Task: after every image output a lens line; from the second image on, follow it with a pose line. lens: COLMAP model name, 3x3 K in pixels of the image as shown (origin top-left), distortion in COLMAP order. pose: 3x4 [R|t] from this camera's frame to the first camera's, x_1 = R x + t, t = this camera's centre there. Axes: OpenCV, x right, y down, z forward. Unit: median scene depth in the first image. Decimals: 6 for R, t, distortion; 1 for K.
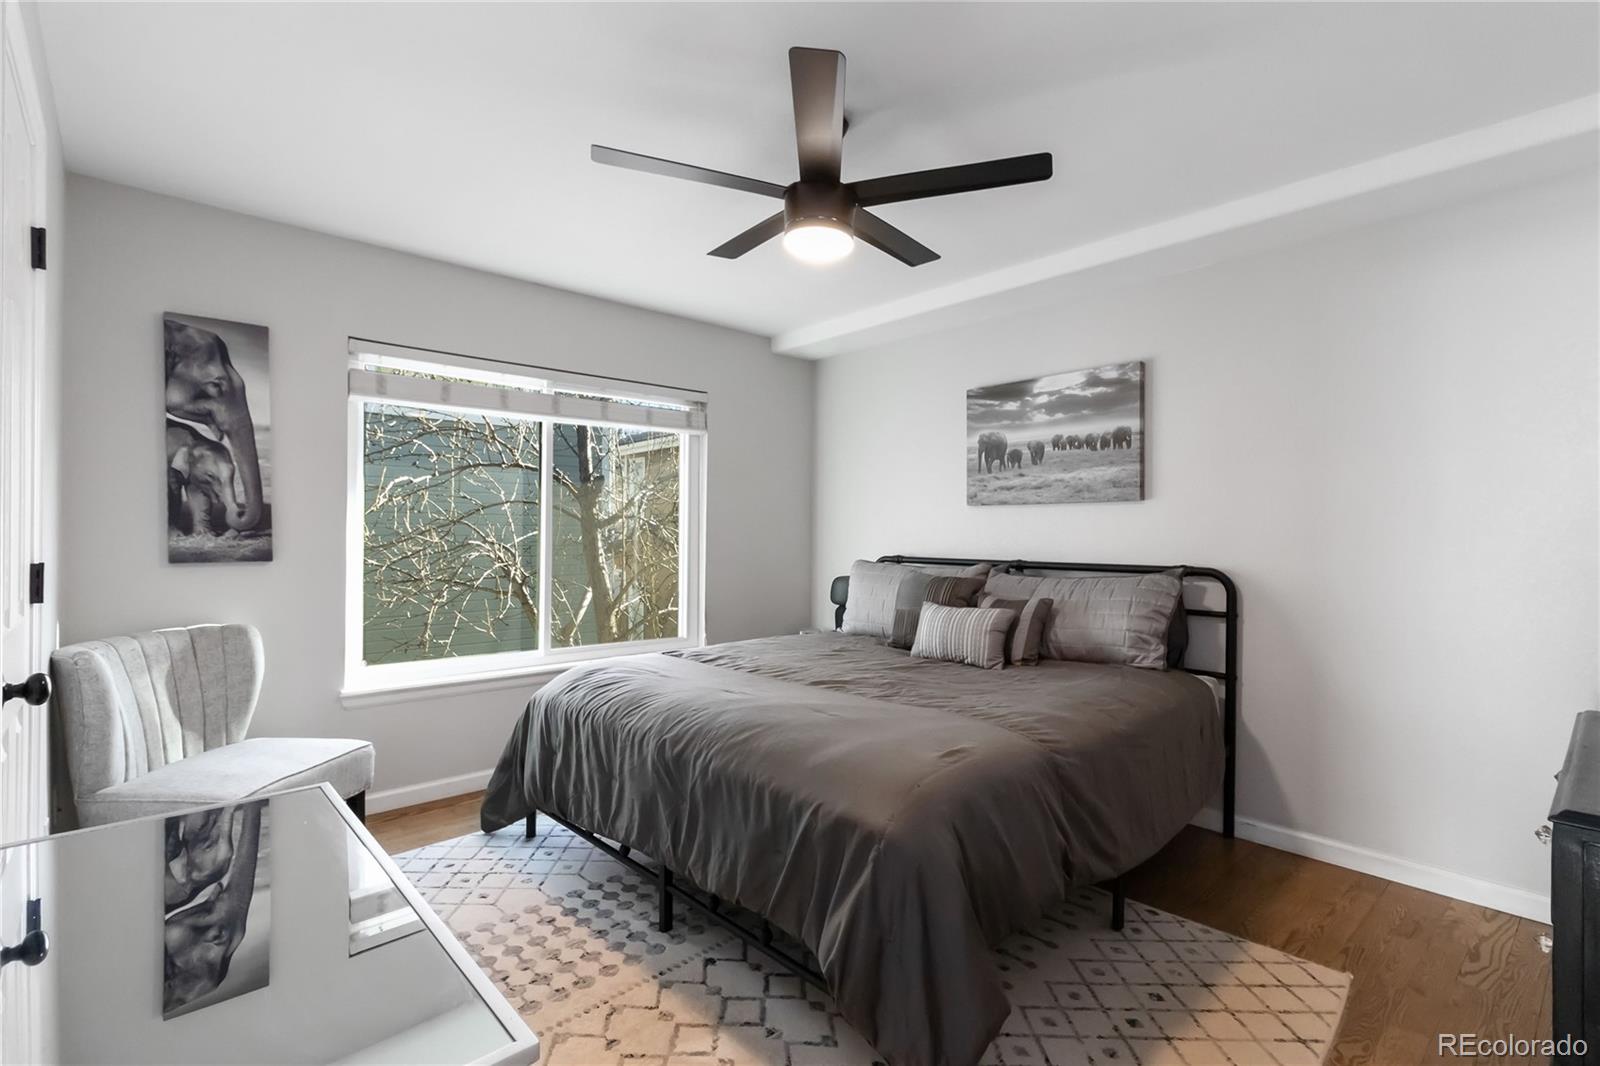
lens RADIAL K [[749.5, 0, 813.1], [0, 749.5, 532.5], [0, 0, 1]] dist [0.004147, -0.000090]
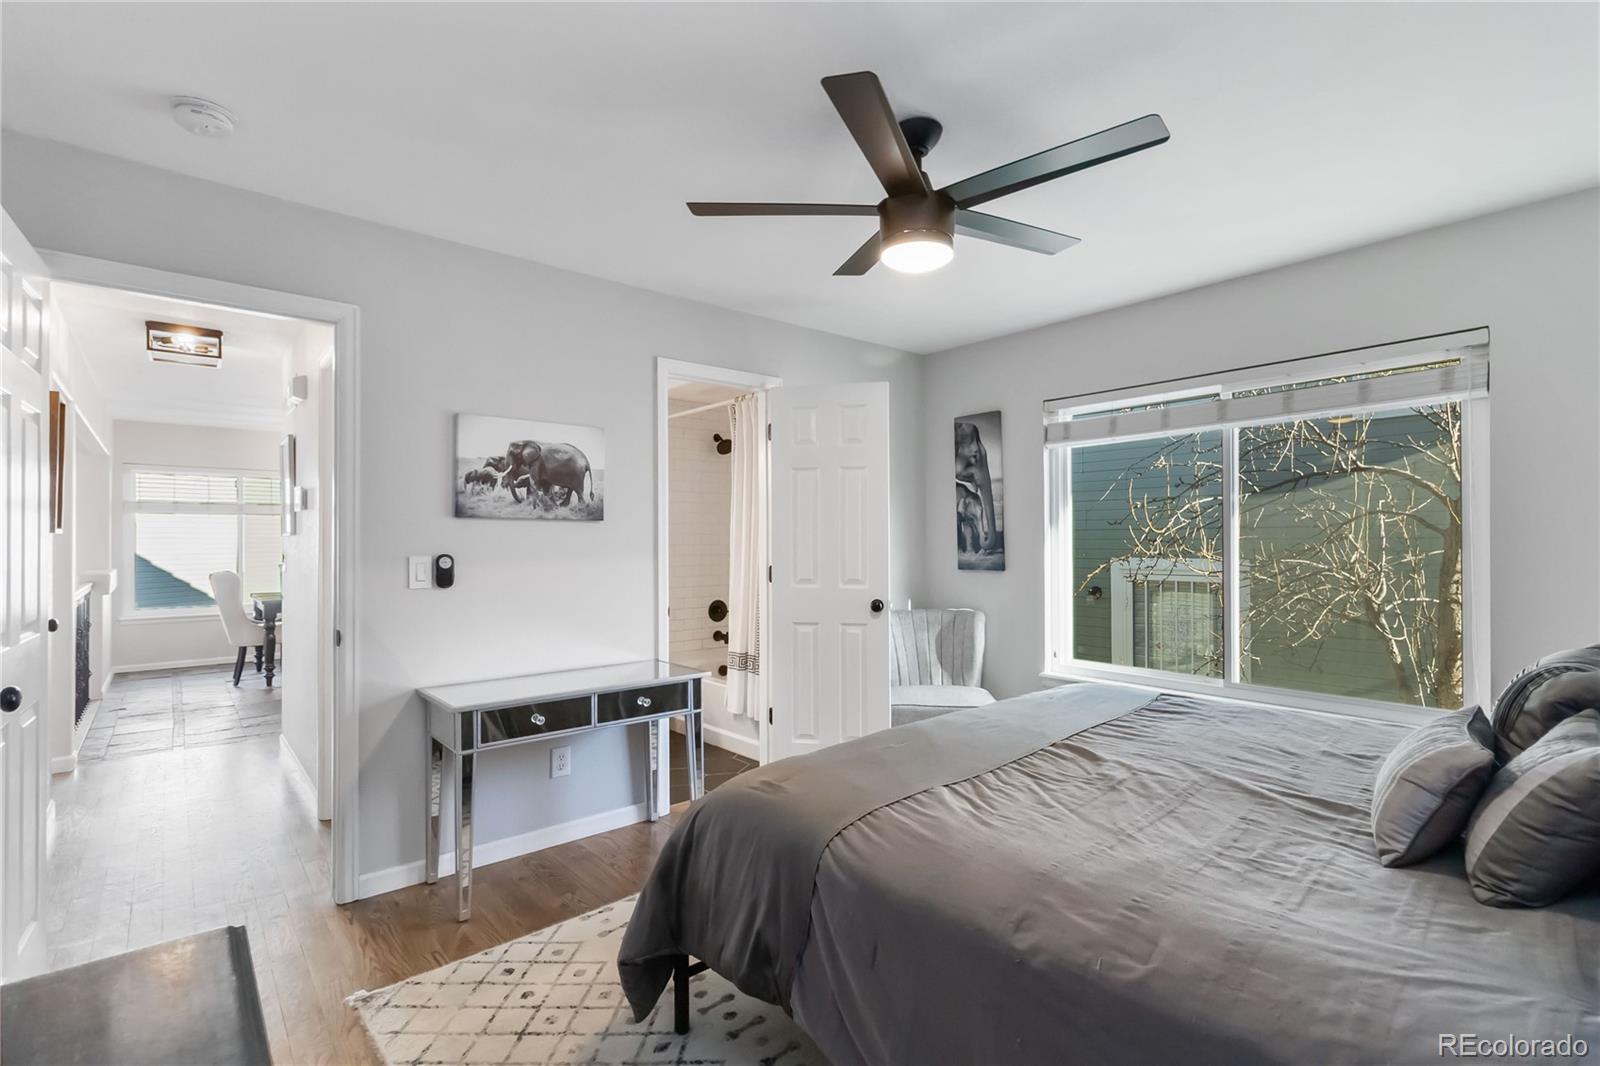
lens RADIAL K [[749.5, 0, 813.1], [0, 749.5, 532.5], [0, 0, 1]] dist [0.004147, -0.000090]
pose [[-0.022916, -0.012069, -0.999665, 0.773879], [0.014578, 0.999817, -0.012405, -0.023713], [0.999631, -0.014857, -0.022736, 0.696673]]
